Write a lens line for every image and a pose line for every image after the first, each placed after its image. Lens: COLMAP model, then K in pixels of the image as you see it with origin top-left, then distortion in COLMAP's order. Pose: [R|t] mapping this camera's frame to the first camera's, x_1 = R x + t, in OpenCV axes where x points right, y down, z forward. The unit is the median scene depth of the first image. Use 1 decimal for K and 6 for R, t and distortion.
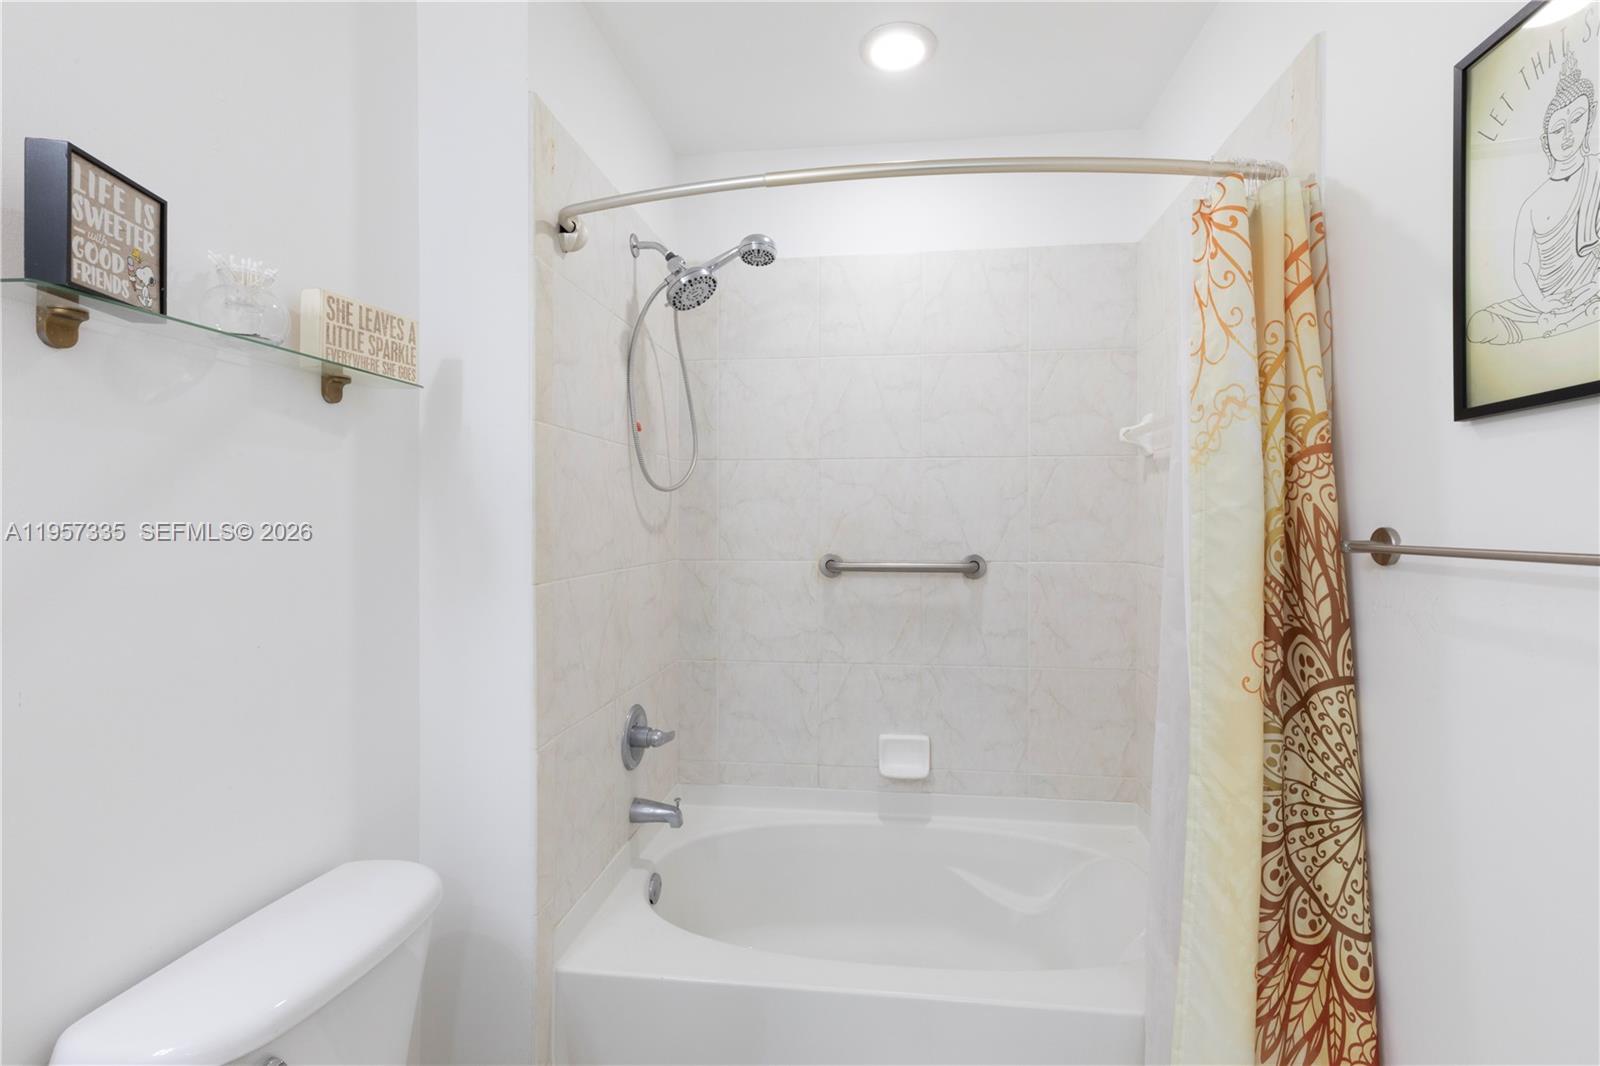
lens RADIAL K [[760.3, 0, 795.0], [0, 760.3, 519.3], [0, 0, 1]] dist [0.002268, -0.001387]
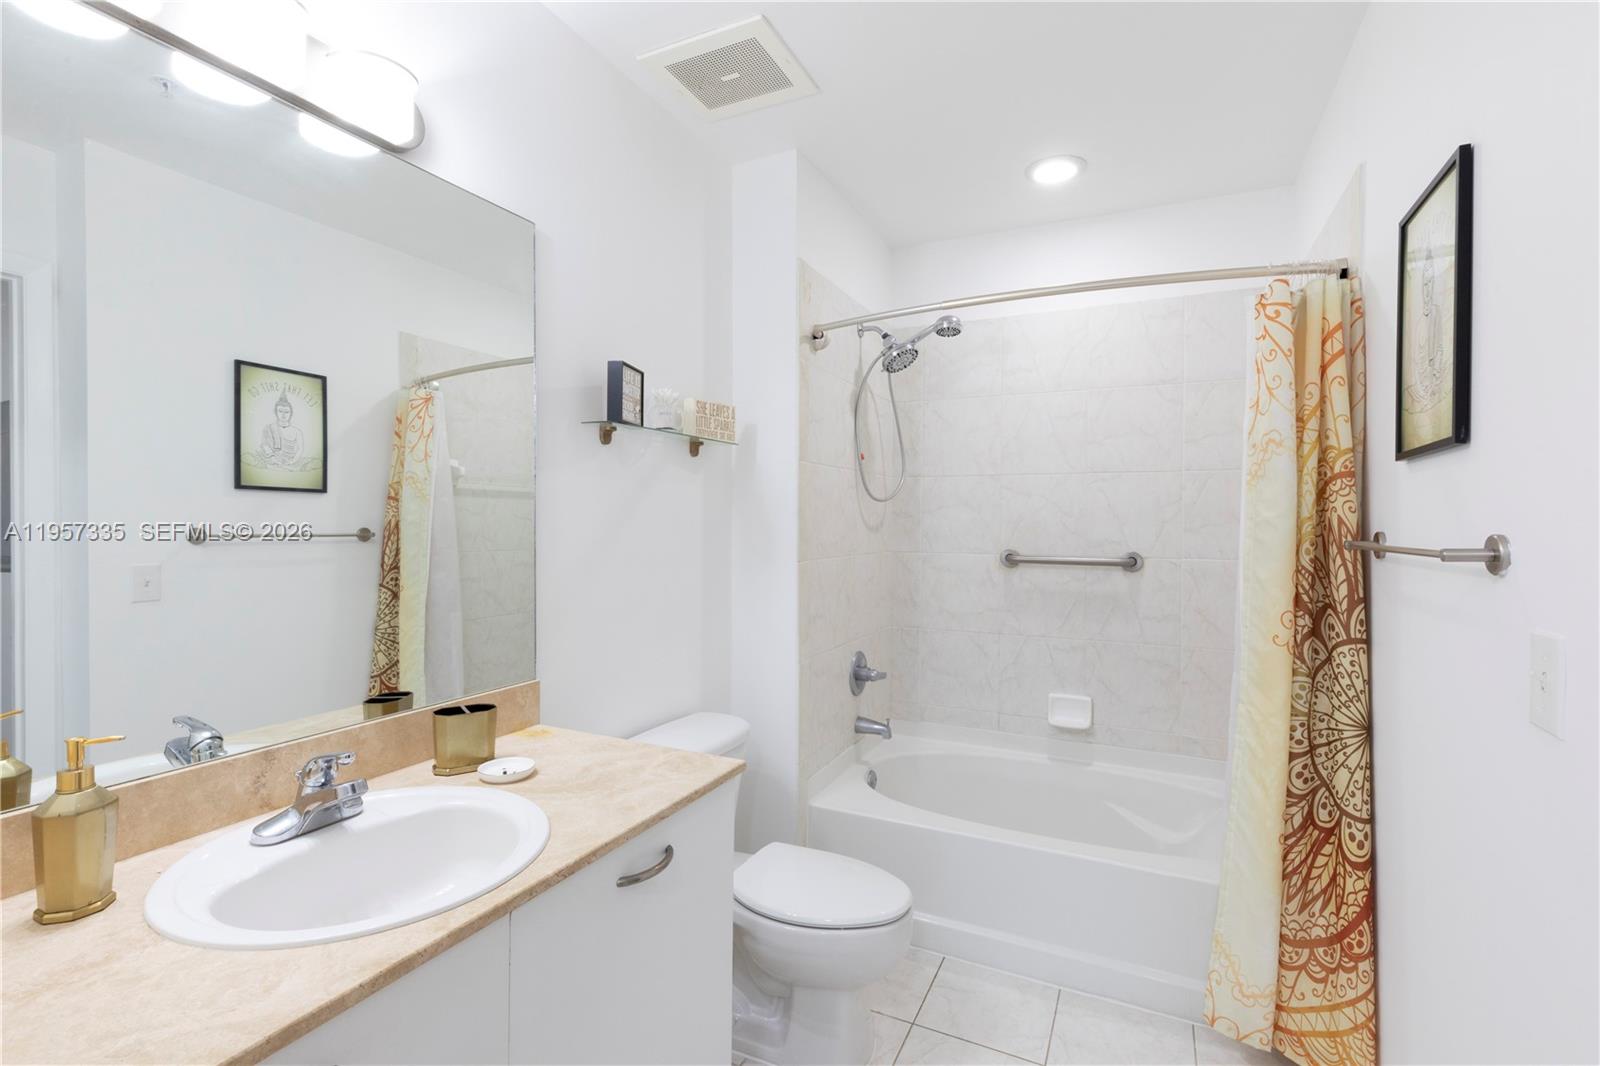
lens RADIAL K [[760.3, 0, 795.0], [0, 760.3, 519.3], [0, 0, 1]] dist [0.002268, -0.001387]
pose [[0.957206, 0.005465, -0.289354, 0.131404], [-0.005530, 0.999985, 0.000591, -0.006812], [0.289353, 0.001034, 0.957222, -0.610079]]
